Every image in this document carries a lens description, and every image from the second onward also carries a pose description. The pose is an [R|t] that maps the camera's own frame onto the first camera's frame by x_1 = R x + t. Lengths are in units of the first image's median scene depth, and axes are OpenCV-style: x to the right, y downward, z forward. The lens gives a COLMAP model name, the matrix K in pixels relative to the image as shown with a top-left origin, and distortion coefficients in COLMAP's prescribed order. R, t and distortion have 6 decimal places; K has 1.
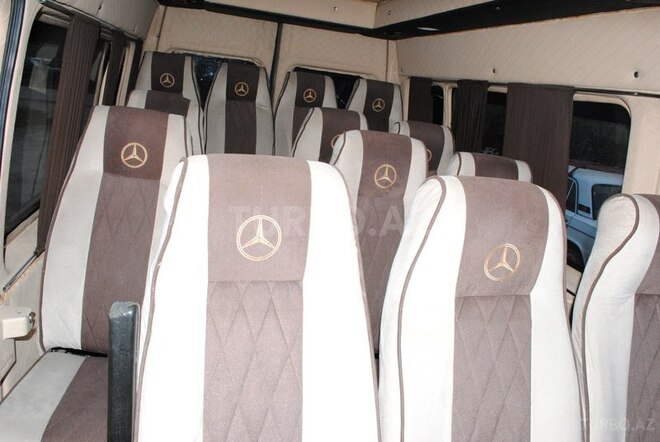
lens RADIAL K [[523.3, 0, 330.0], [0, 523.3, 221.0], [0, 0, 1]] dist [-0.073364, 0.009673]
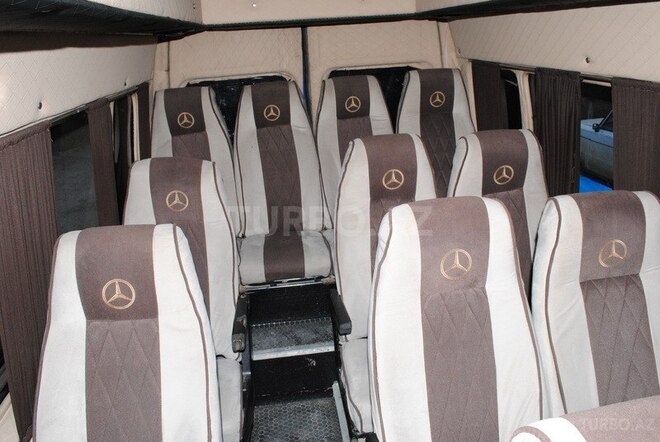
lens RADIAL K [[523.3, 0, 330.0], [0, 523.3, 221.0], [0, 0, 1]] dist [-0.073364, 0.009673]
pose [[0.976948, -0.140953, -0.160326, 0.035021], [0.153936, 0.985483, 0.071606, -0.128194], [0.147906, -0.094635, 0.984463, 0.161576]]
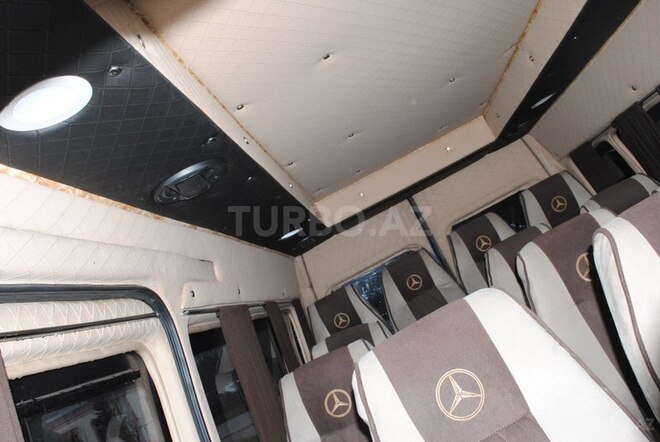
lens RADIAL K [[648.5, 0, 330.0], [0, 648.5, 221.0], [0, 0, 1]] dist [-0.105100, 0.008211]
pose [[0.771915, -0.590589, -0.235268, 0.038894], [0.474046, 0.781319, -0.405982, 0.041543], [0.423588, 0.201856, 0.883078, -0.045931]]
